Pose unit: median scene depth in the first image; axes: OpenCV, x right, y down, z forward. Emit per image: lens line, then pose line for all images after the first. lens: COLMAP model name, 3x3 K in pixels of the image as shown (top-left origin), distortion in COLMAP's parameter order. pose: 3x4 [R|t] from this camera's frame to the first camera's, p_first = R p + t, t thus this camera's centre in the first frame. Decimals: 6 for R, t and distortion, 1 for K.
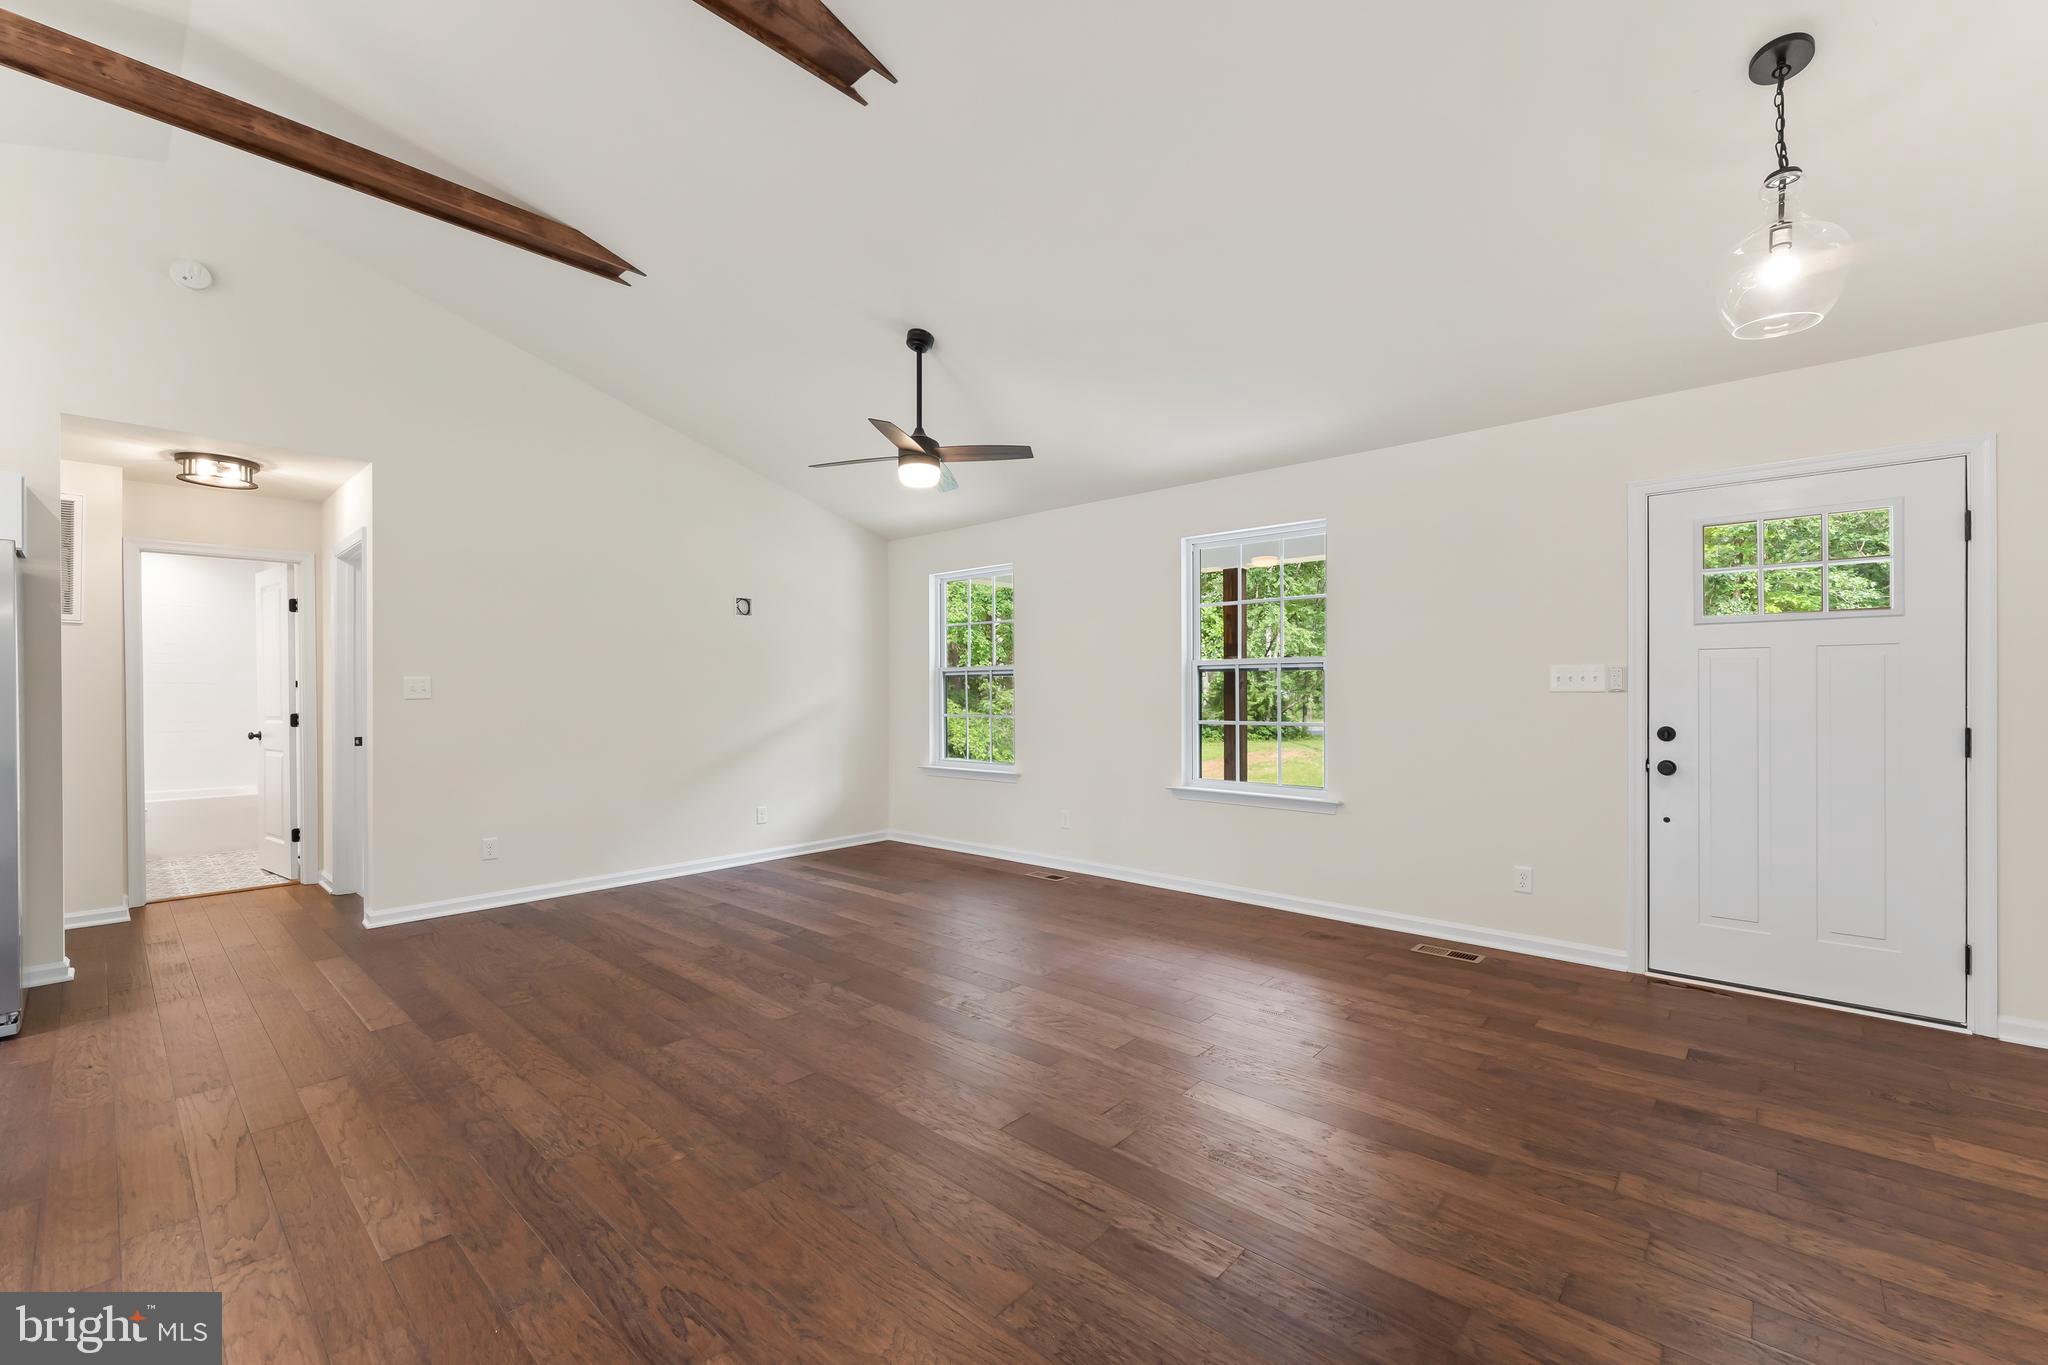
lens RADIAL K [[825.7, 0, 1042.3], [0, 825.7, 691.7], [0, 0, 1]] dist [0.000316, -0.000416]
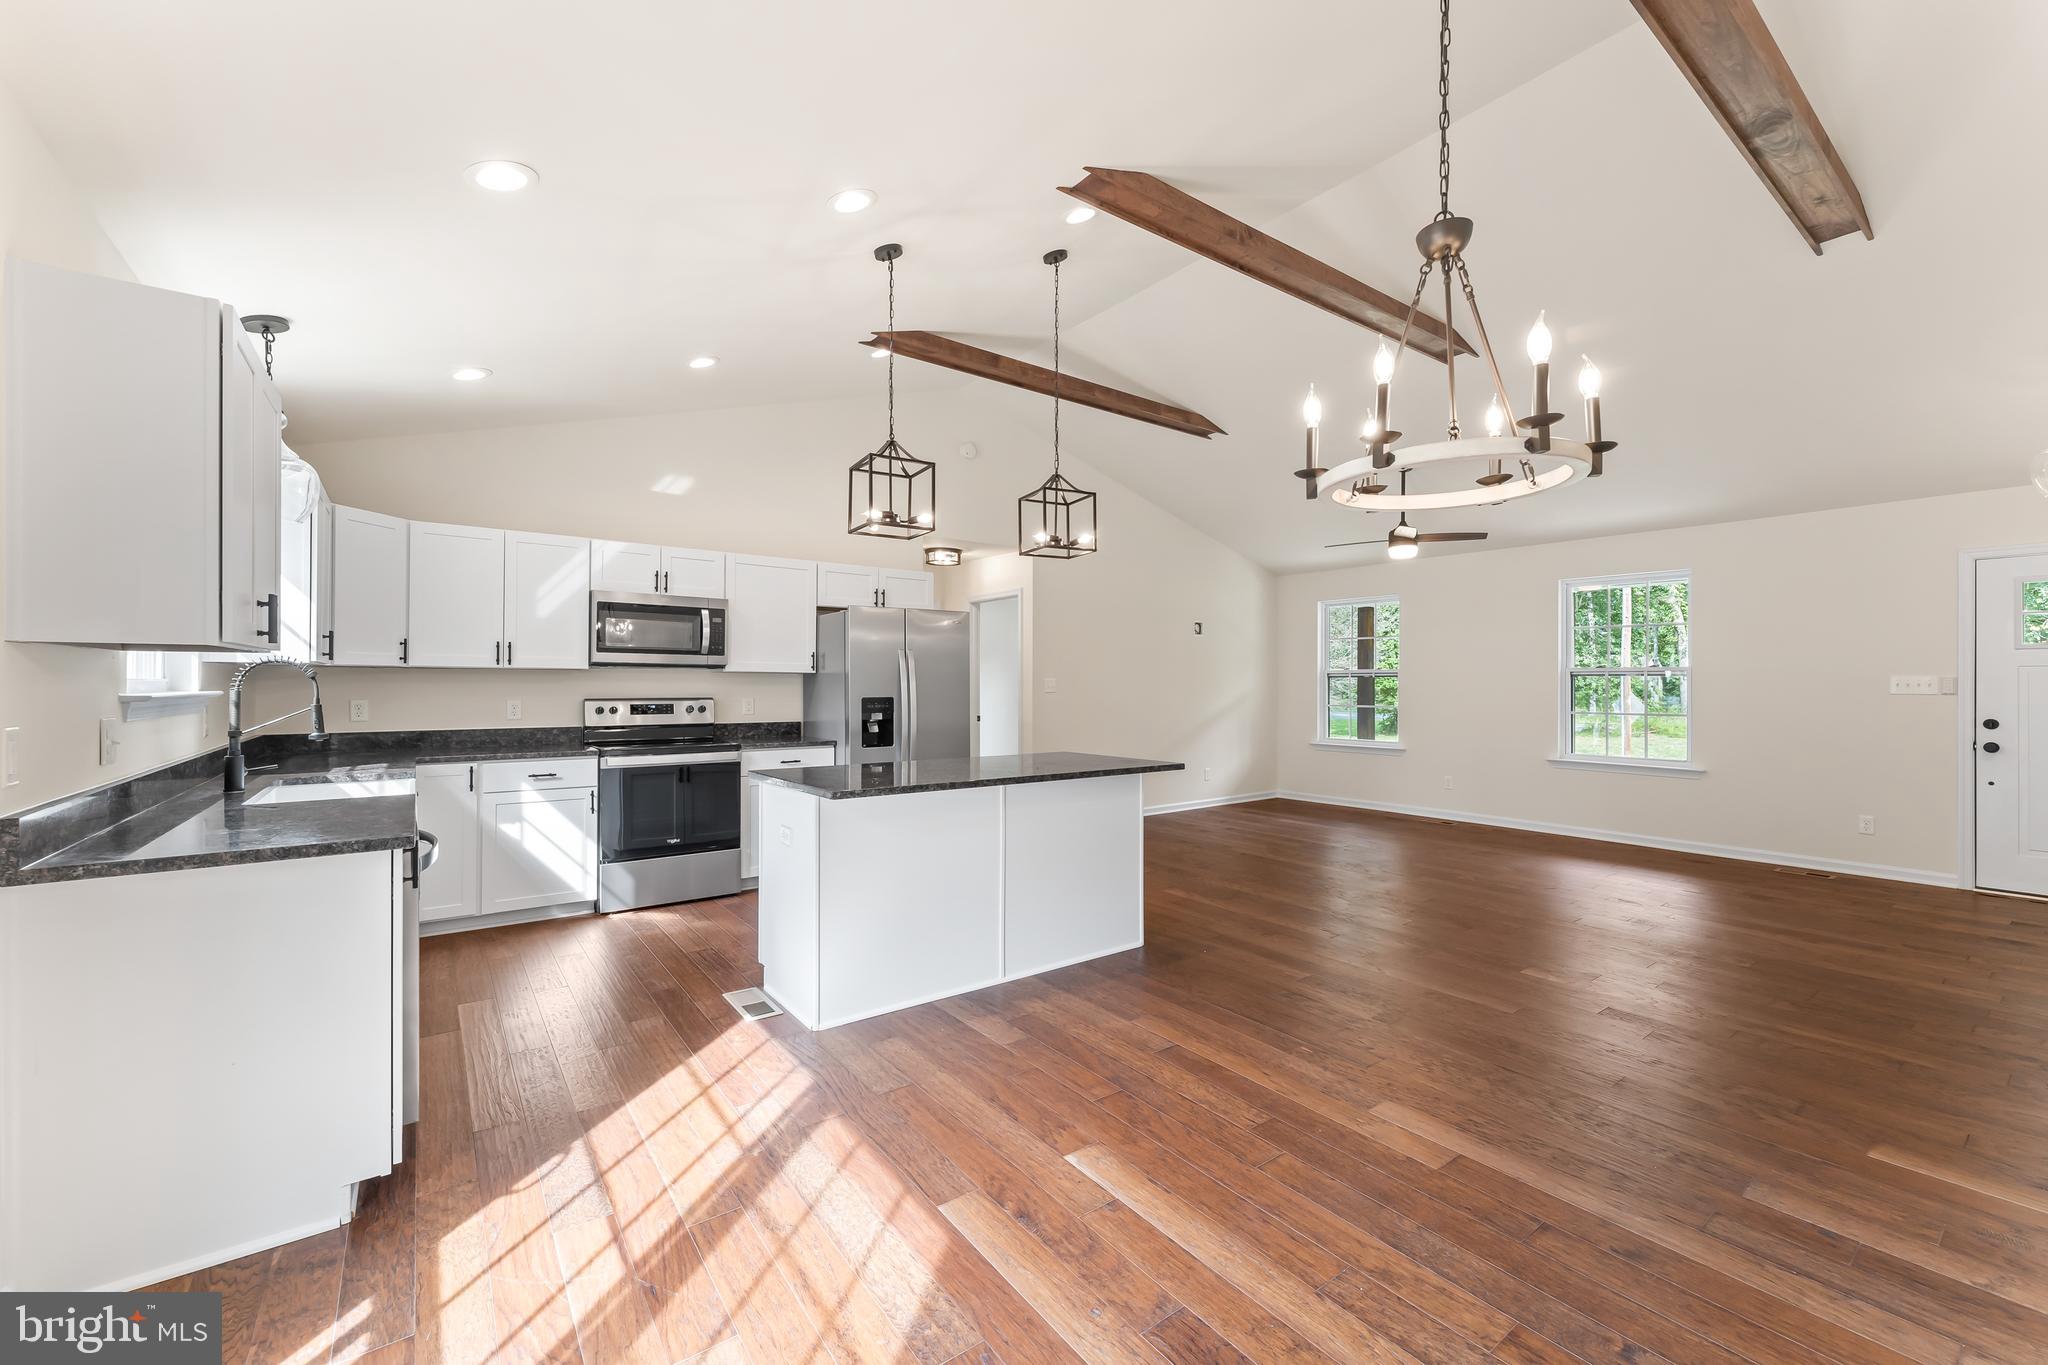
lens RADIAL K [[825.7, 0, 1017.1], [0, 825.7, 677.2], [0, 0, 1]] dist [0.000316, -0.000416]
pose [[0.979104, 0.003819, -0.203326, -0.599626], [-0.005169, 0.999968, -0.006111, -0.013104], [0.203296, 0.007034, 0.979092, -0.737492]]
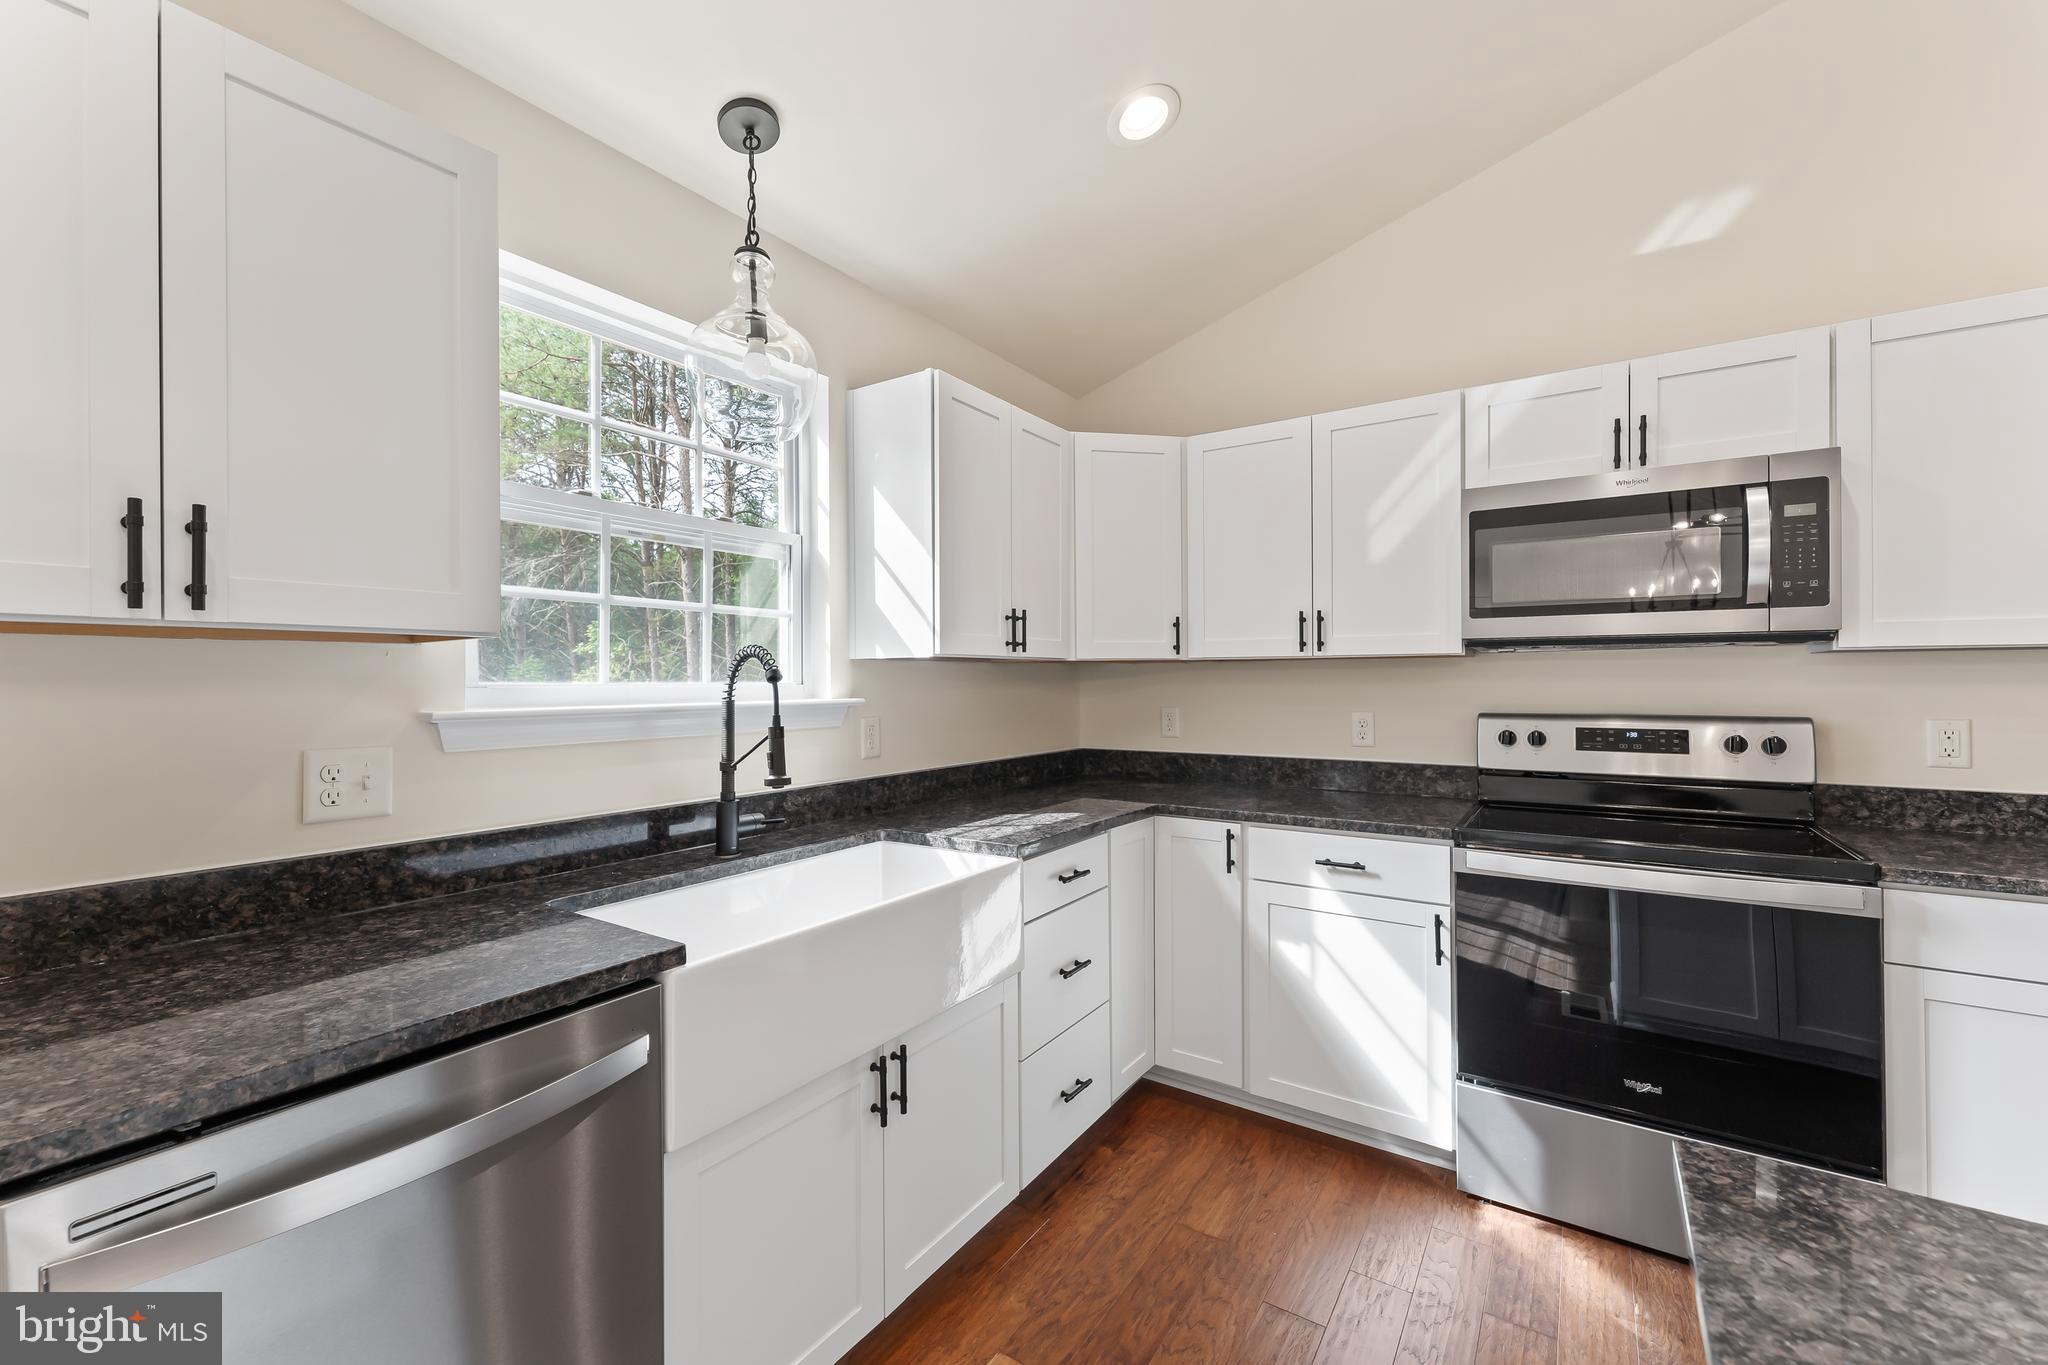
lens RADIAL K [[825.7, 0, 1032.0], [0, 825.7, 677.9], [0, 0, 1]] dist [0.000316, -0.000416]
pose [[0.142945, -0.002522, -0.989727, -0.943826], [0.007449, 0.999971, -0.001472, -0.013643], [0.989703, -0.007162, 0.142959, -0.015384]]
